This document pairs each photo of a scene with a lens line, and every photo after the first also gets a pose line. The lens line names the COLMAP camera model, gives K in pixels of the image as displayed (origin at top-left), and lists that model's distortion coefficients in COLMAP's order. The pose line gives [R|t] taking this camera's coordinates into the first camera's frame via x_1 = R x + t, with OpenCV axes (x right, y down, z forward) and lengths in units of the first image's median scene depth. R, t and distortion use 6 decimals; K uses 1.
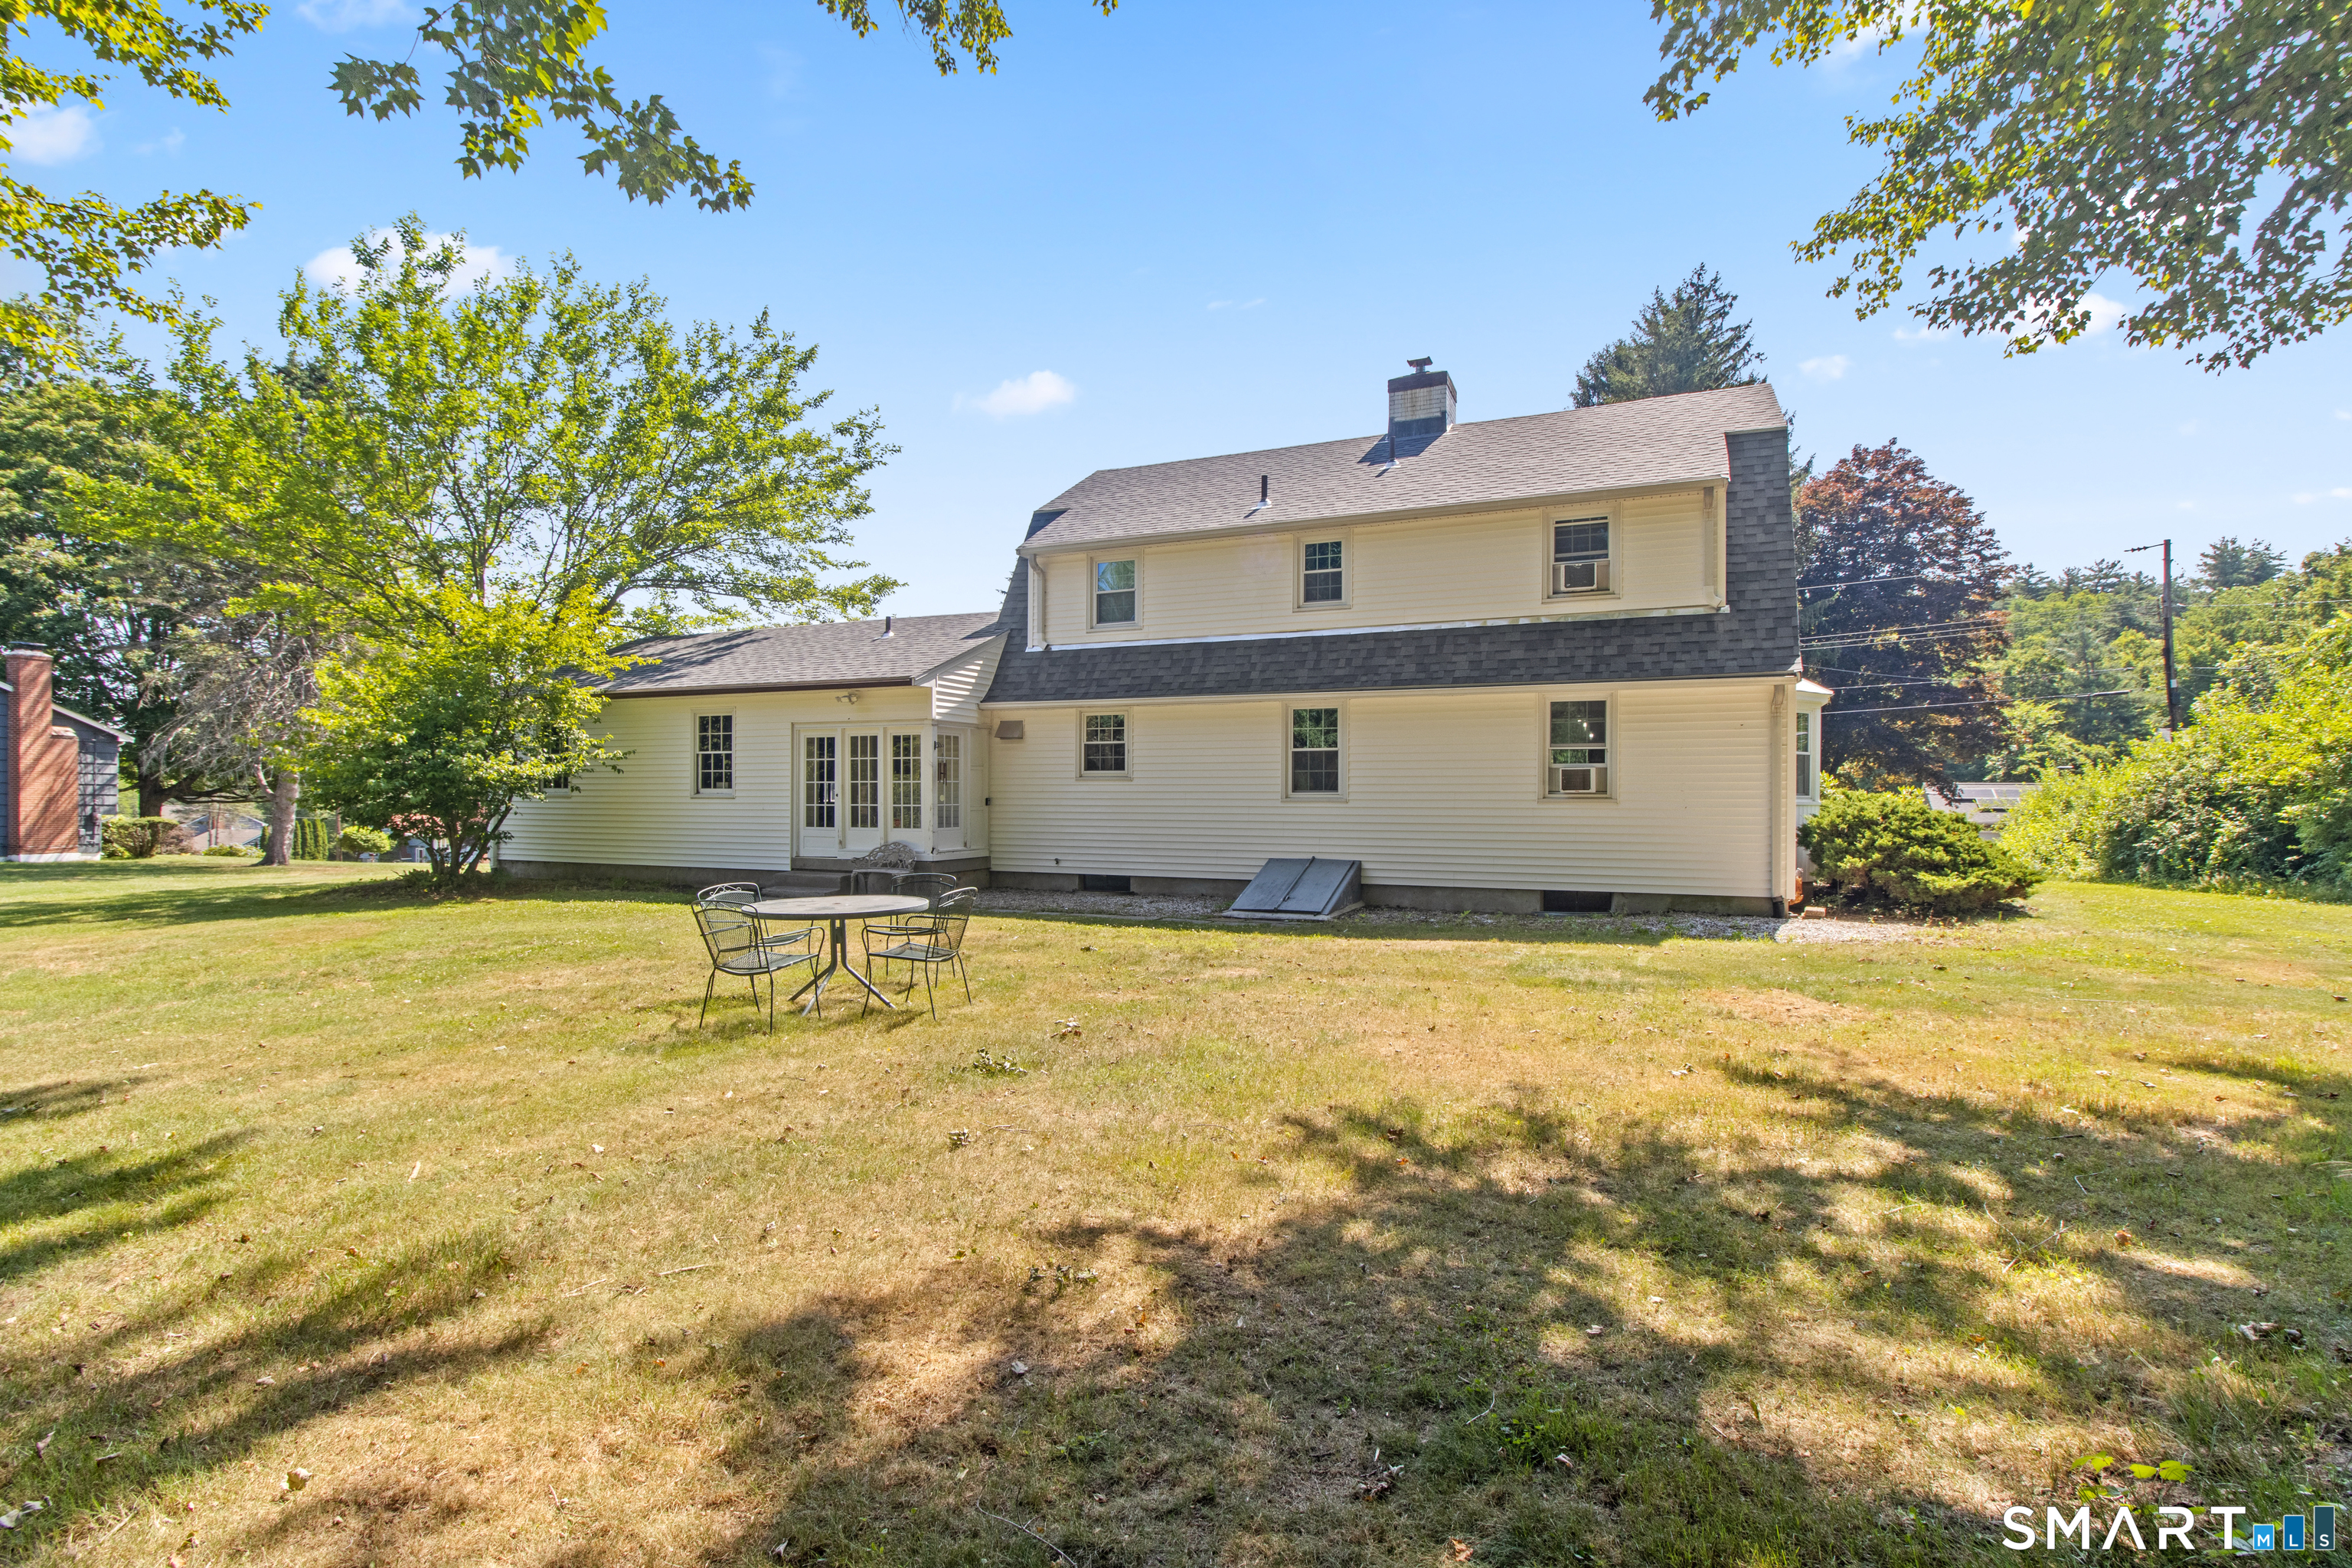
lens RADIAL K [[1116.5, 0, 1179.6], [0, 1116.5, 802.8], [0, 0, 1]] dist [0.002457, 0.000312]
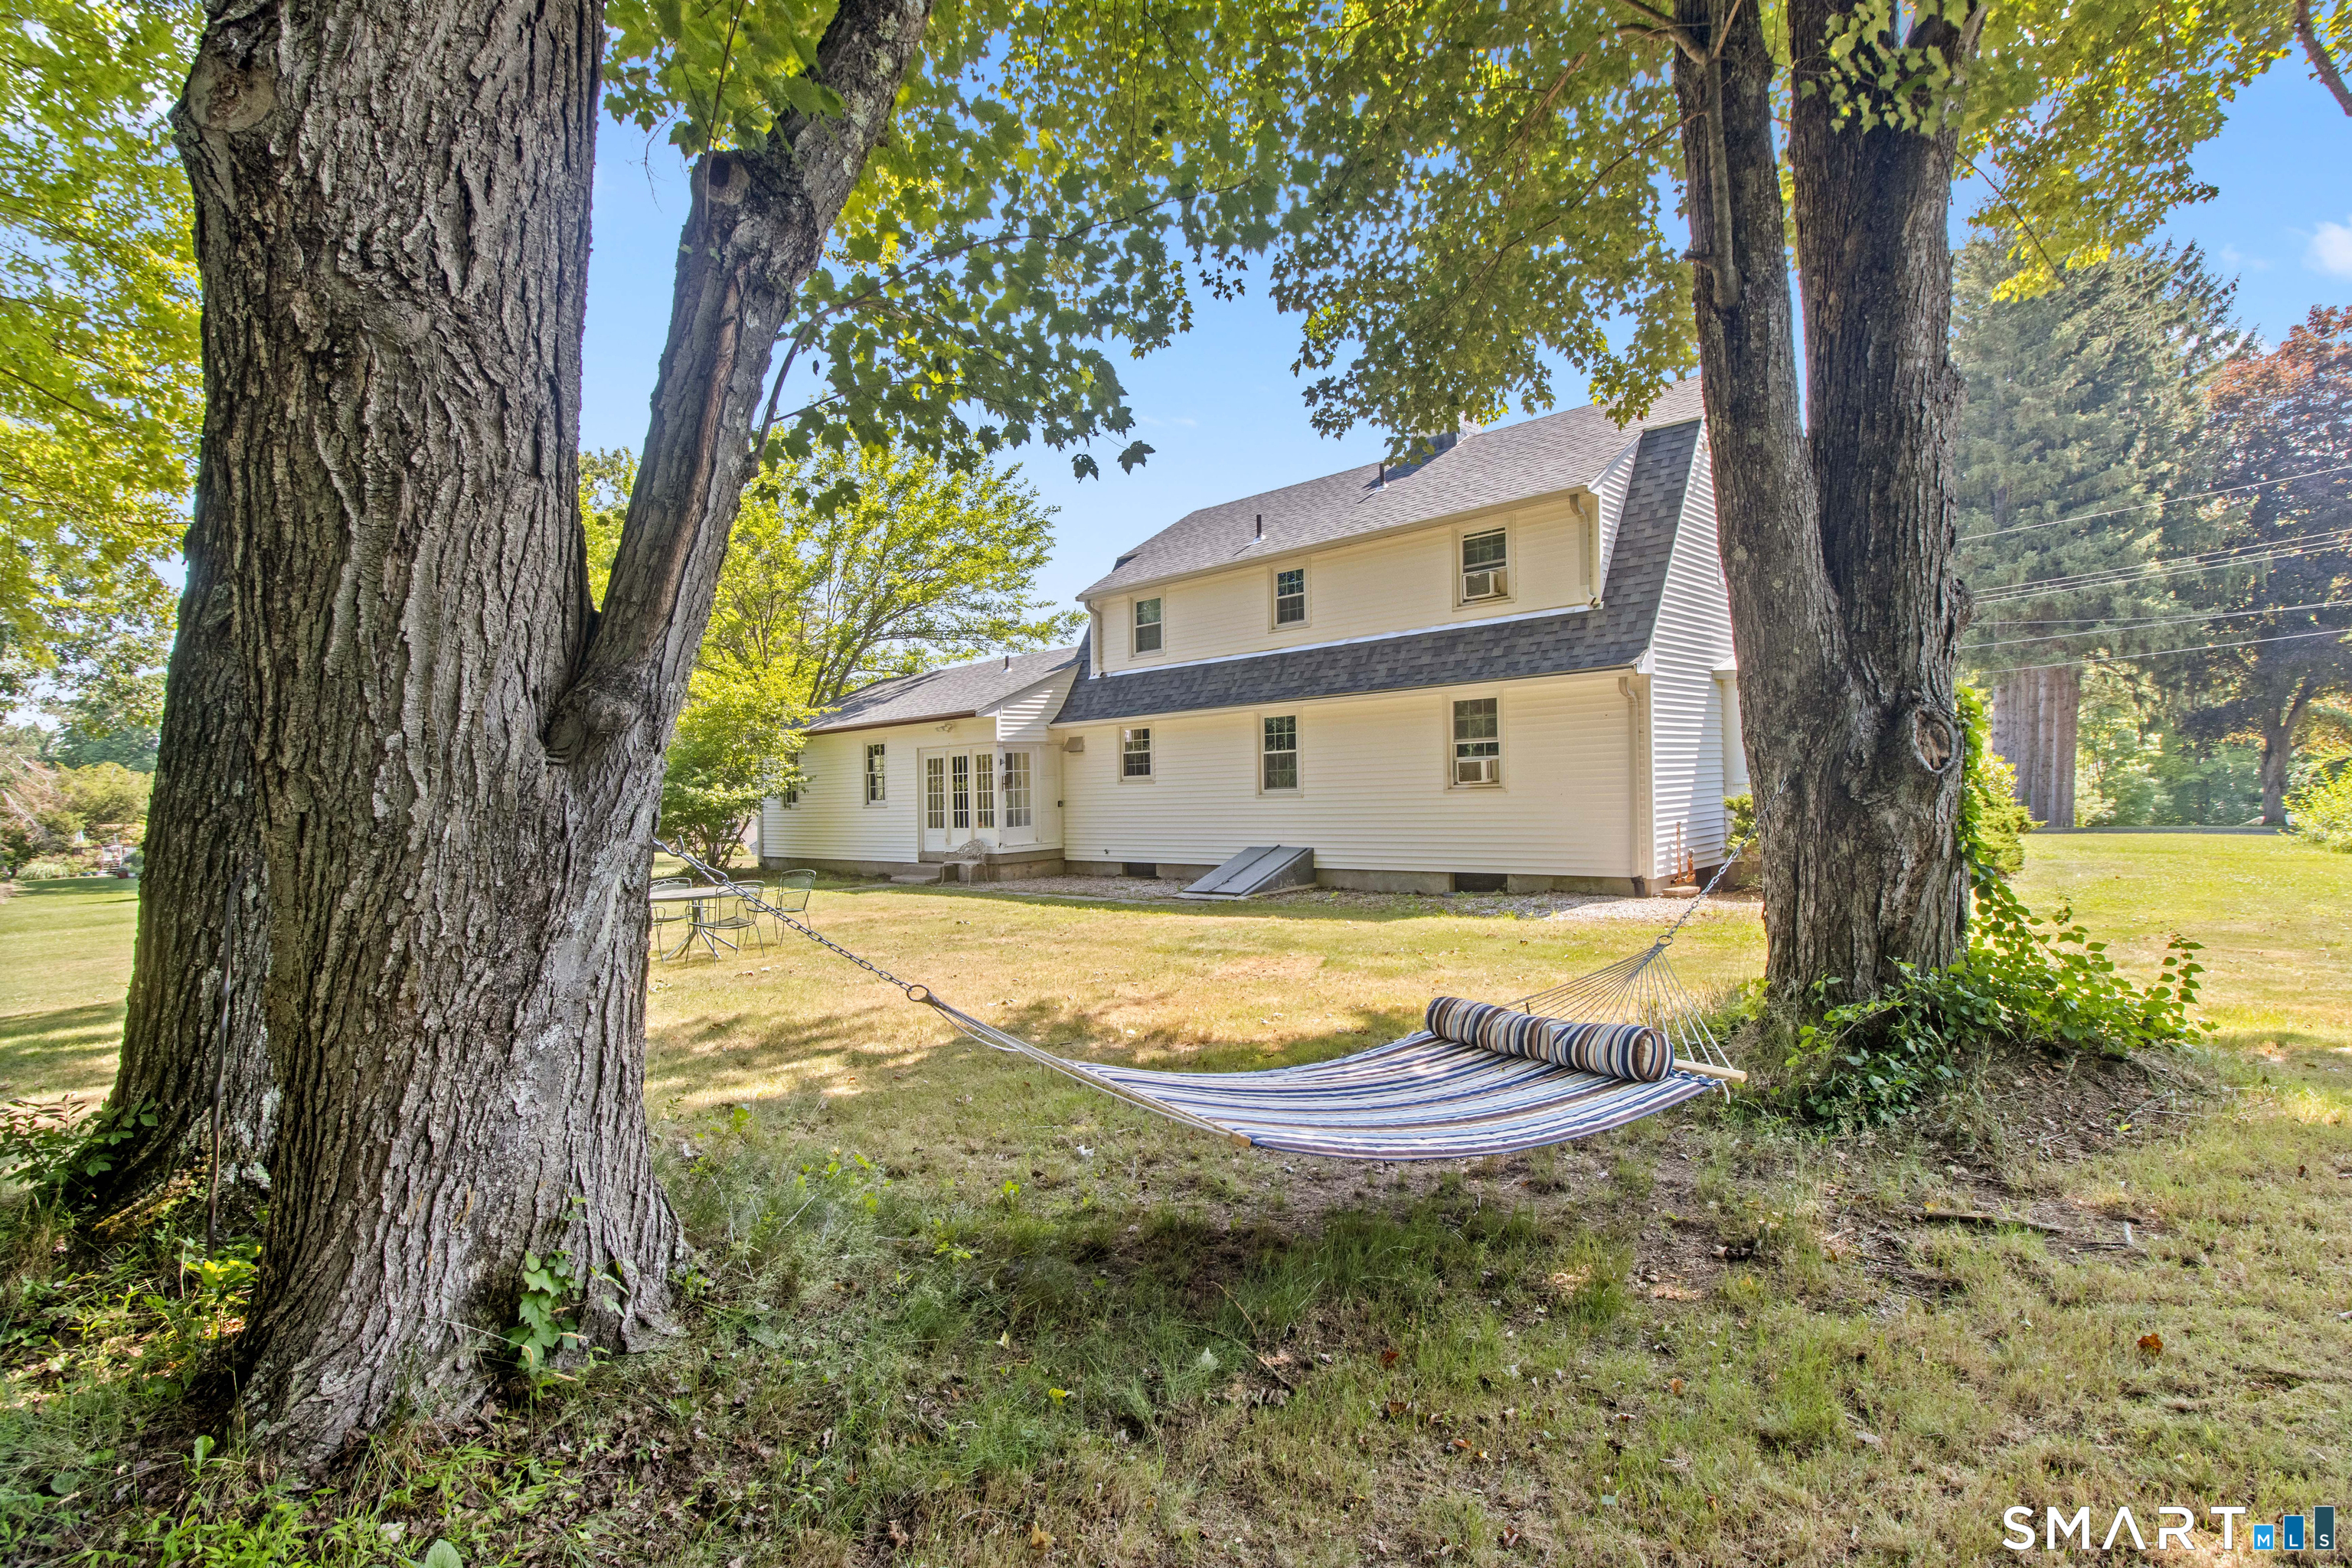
lens RADIAL K [[1095.4, 0, 1170.2], [0, 1095.4, 755.9], [0, 0, 1]] dist [-0.001038, 0.000225]
pose [[0.938385, -0.047877, -0.342260, 0.381010], [0.039408, 0.998721, -0.031660, -0.011418], [0.343338, 0.016221, 0.939072, -0.097667]]
